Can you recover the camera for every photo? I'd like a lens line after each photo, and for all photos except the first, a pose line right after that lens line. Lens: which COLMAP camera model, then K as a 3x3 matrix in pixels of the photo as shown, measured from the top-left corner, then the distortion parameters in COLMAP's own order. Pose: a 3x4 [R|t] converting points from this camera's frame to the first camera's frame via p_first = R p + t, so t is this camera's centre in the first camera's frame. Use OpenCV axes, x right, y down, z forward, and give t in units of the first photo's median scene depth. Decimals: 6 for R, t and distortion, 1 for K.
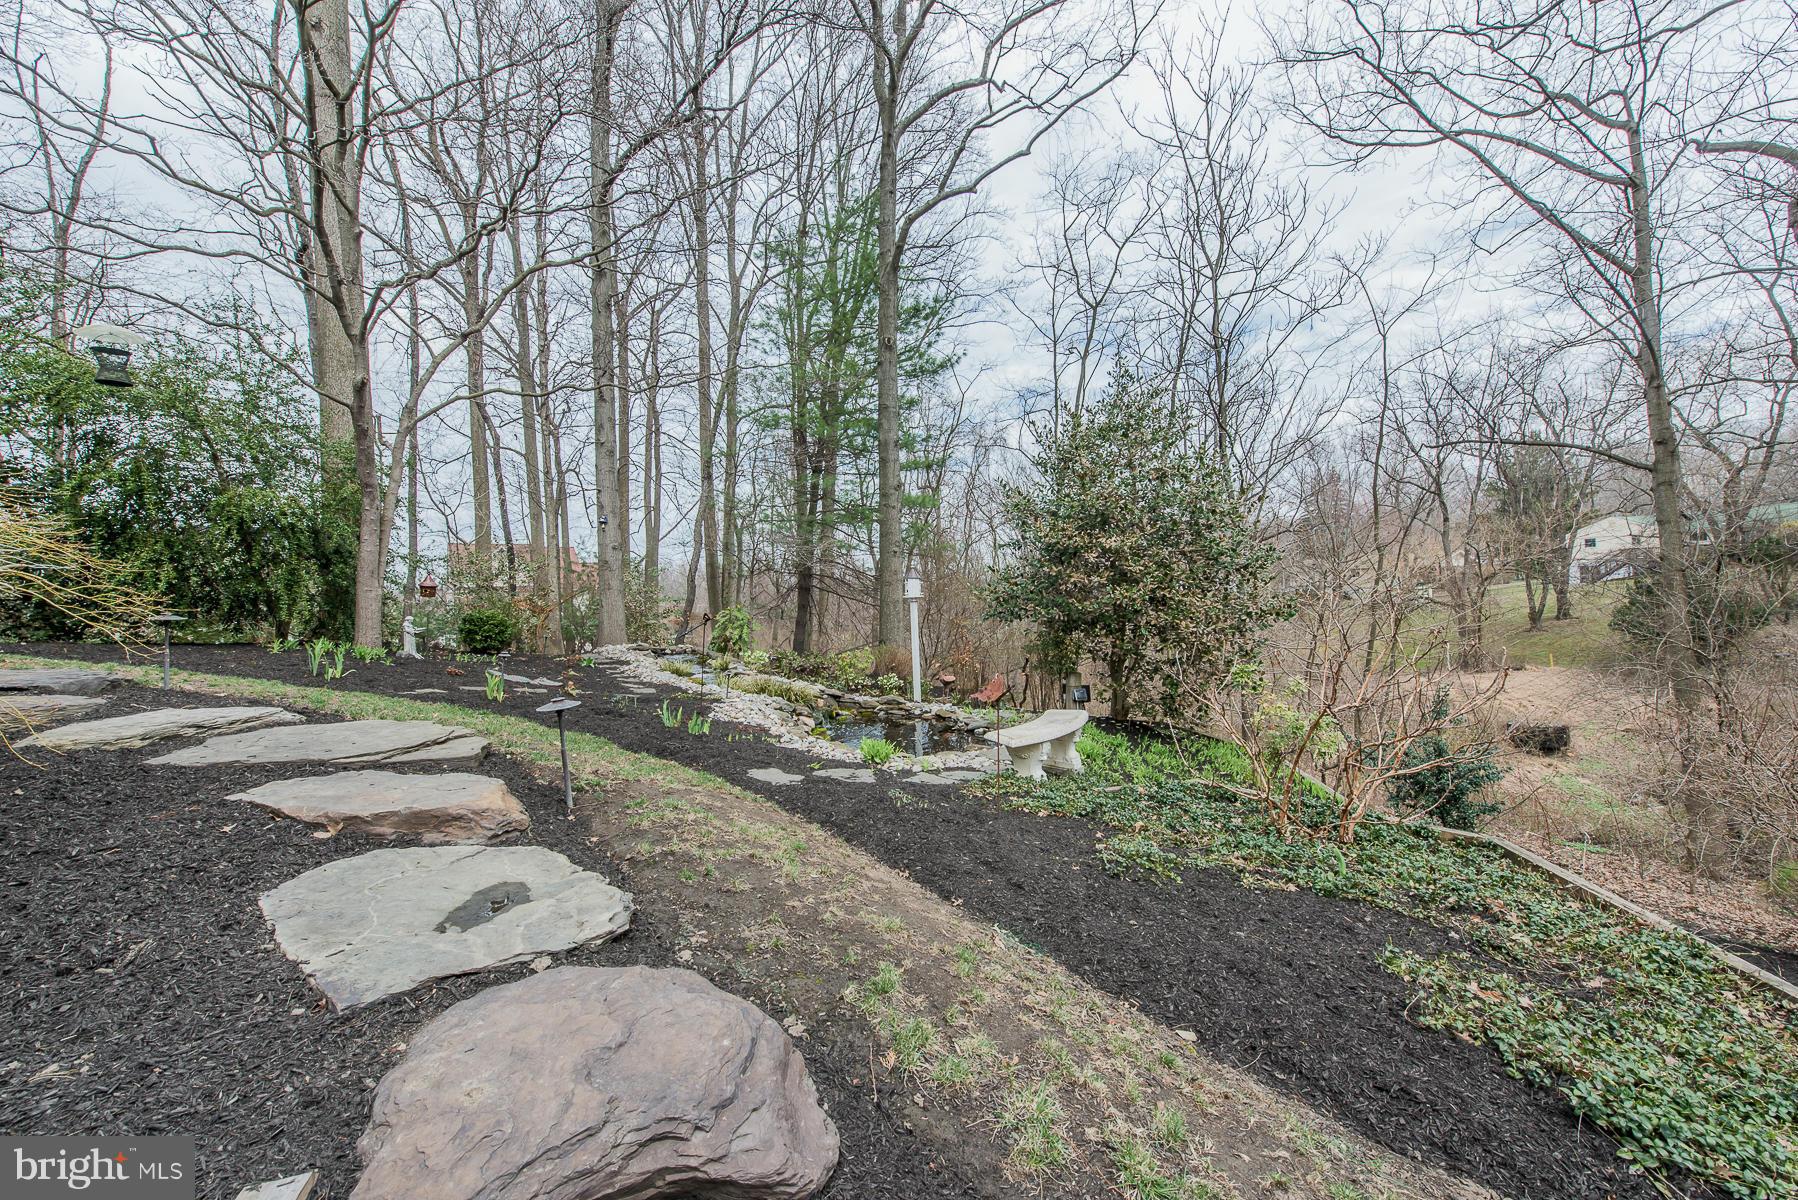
lens RADIAL K [[701.2, 0, 900.6], [0, 701.2, 604.0], [0, 0, 1]] dist [0.018535, -0.005904]
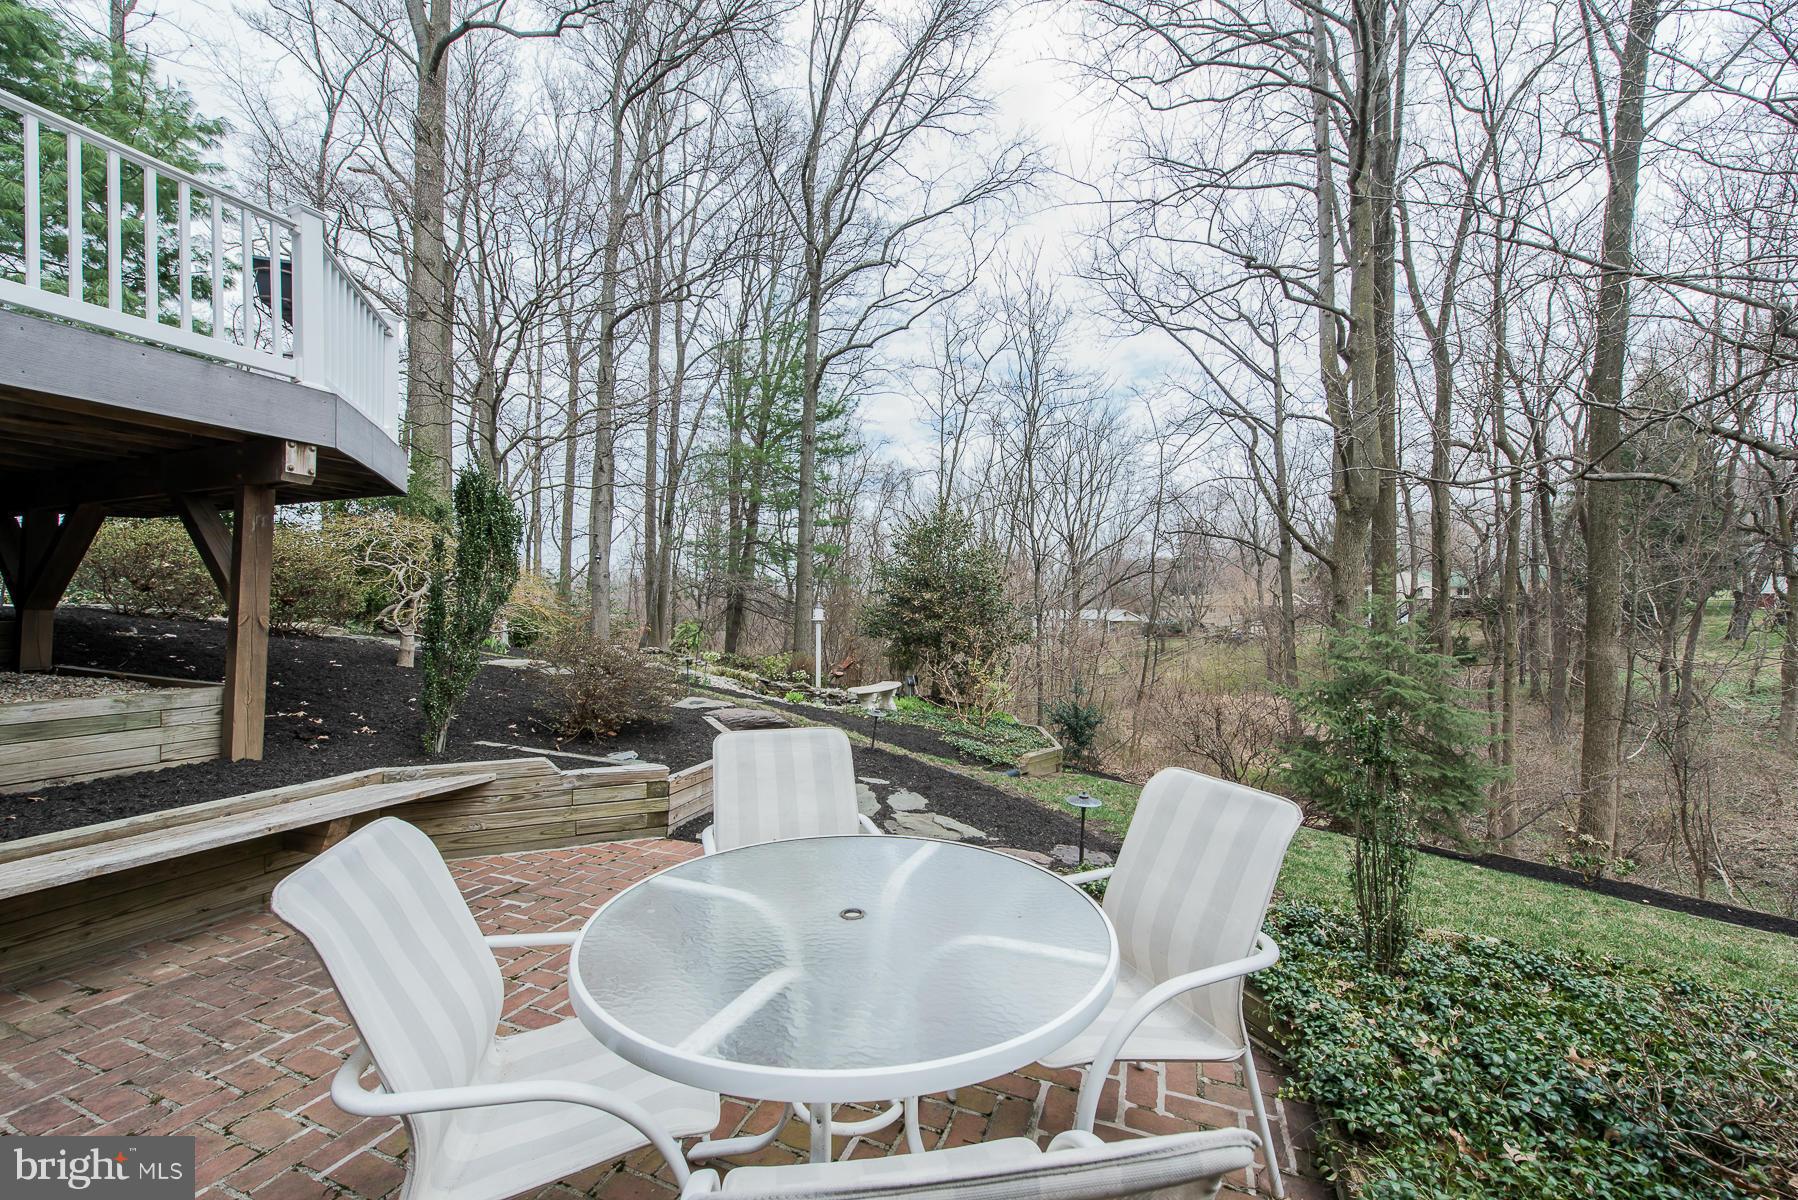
lens RADIAL K [[701.2, 0, 900.6], [0, 701.2, 604.0], [0, 0, 1]] dist [0.018535, -0.005904]
pose [[0.990925, 0.042105, 0.127651, -0.000946], [-0.038595, 0.998809, -0.029848, -0.006620], [-0.128756, 0.024651, 0.991370, -0.535125]]
